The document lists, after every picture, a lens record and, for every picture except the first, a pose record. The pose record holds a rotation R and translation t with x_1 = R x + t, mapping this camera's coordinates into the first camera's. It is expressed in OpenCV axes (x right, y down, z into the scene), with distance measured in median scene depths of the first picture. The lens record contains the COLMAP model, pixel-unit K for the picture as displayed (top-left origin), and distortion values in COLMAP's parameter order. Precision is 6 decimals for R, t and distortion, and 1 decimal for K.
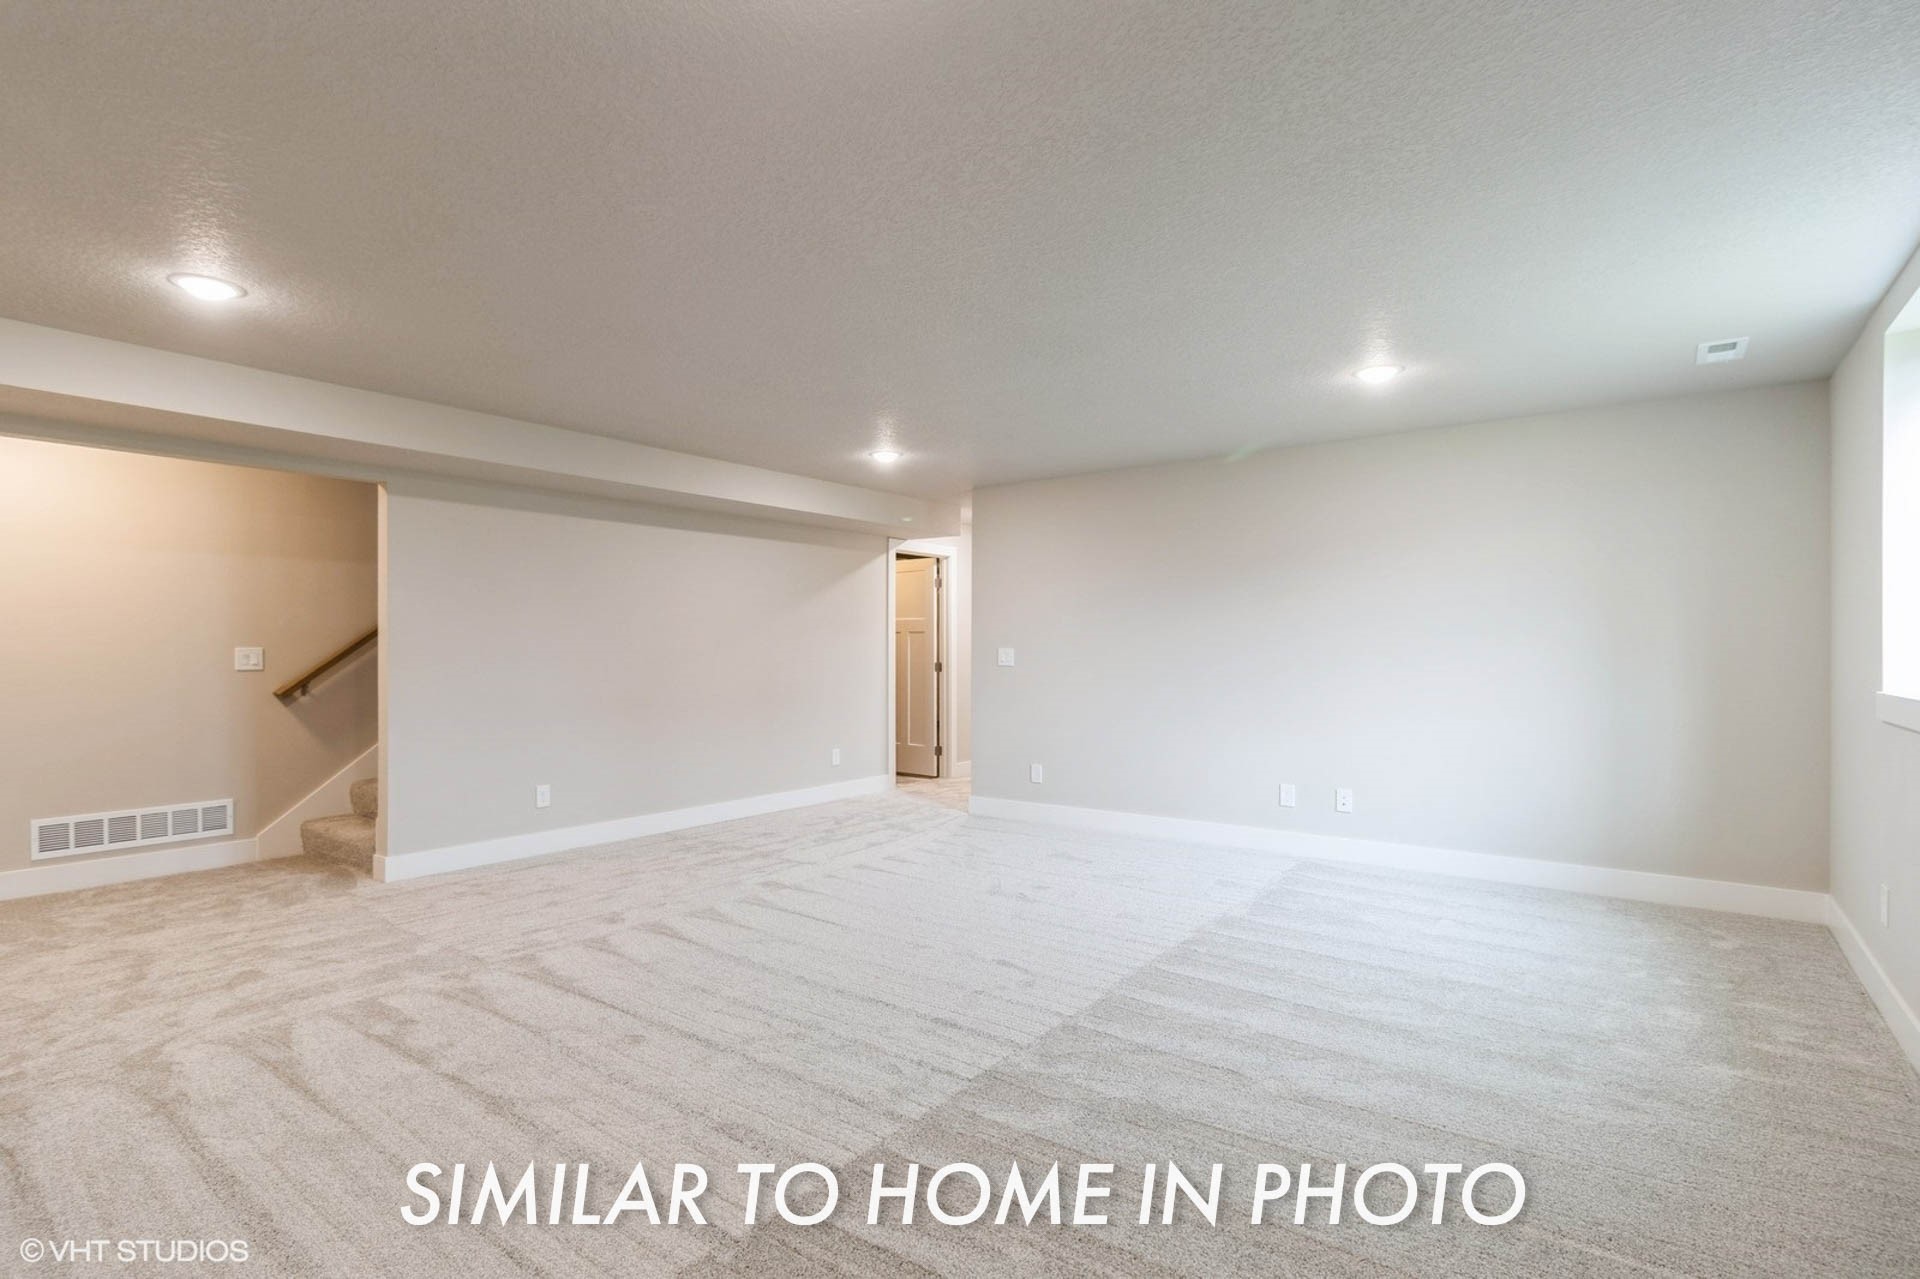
lens RADIAL K [[904.7, 0, 960.0], [0, 904.7, 639.5], [0, 0, 1]] dist [-0.000585, -0.000073]
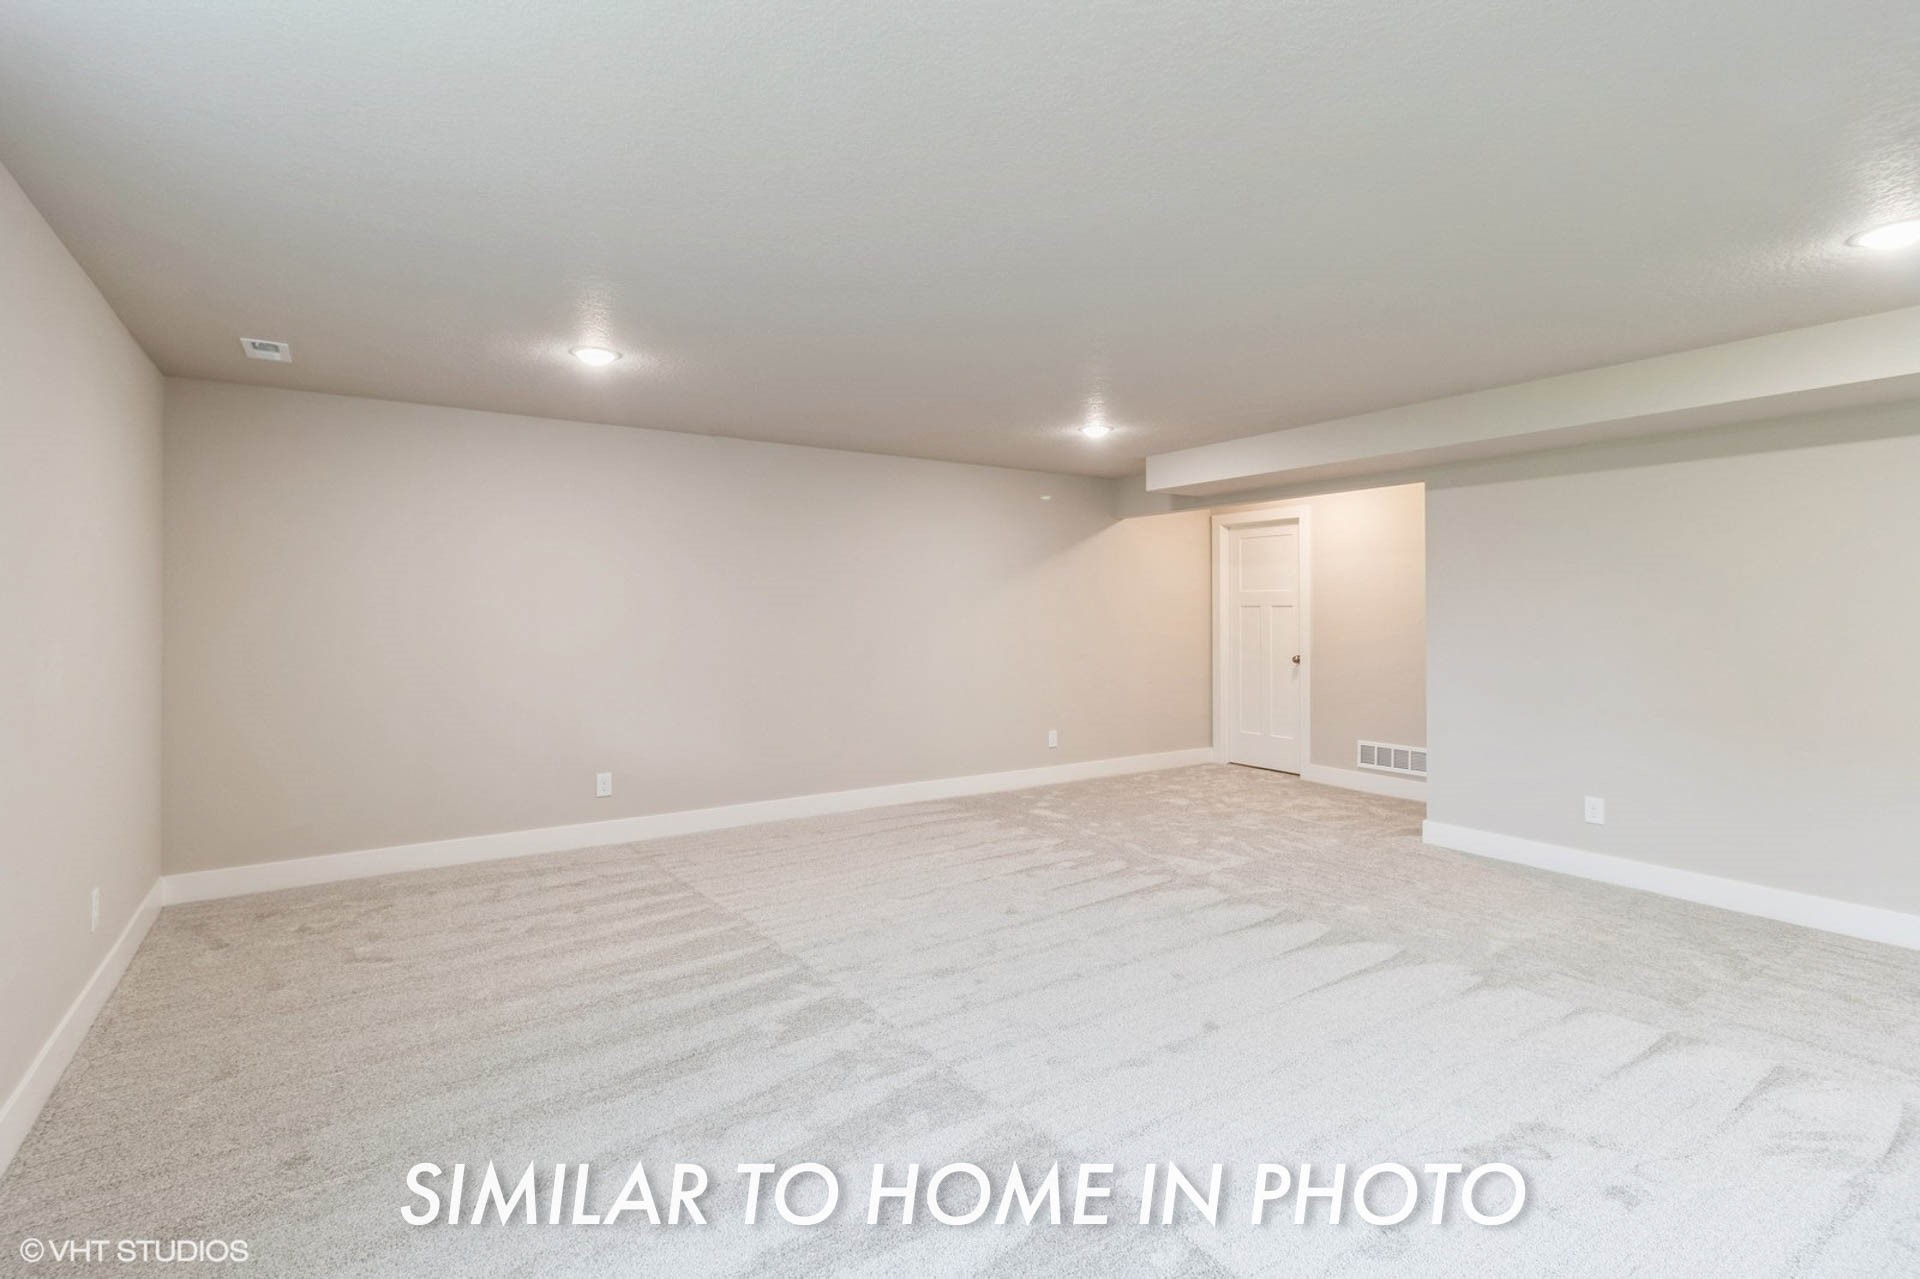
lens RADIAL K [[910.4, 0, 956.5], [0, 910.4, 608.7], [0, 0, 1]] dist [-0.001278, 0.000004]
pose [[-0.305583, -0.002964, -0.952161, 0.611438], [0.006066, 0.999969, -0.005060, -0.014856], [0.952146, -0.007322, -0.305555, 0.813749]]
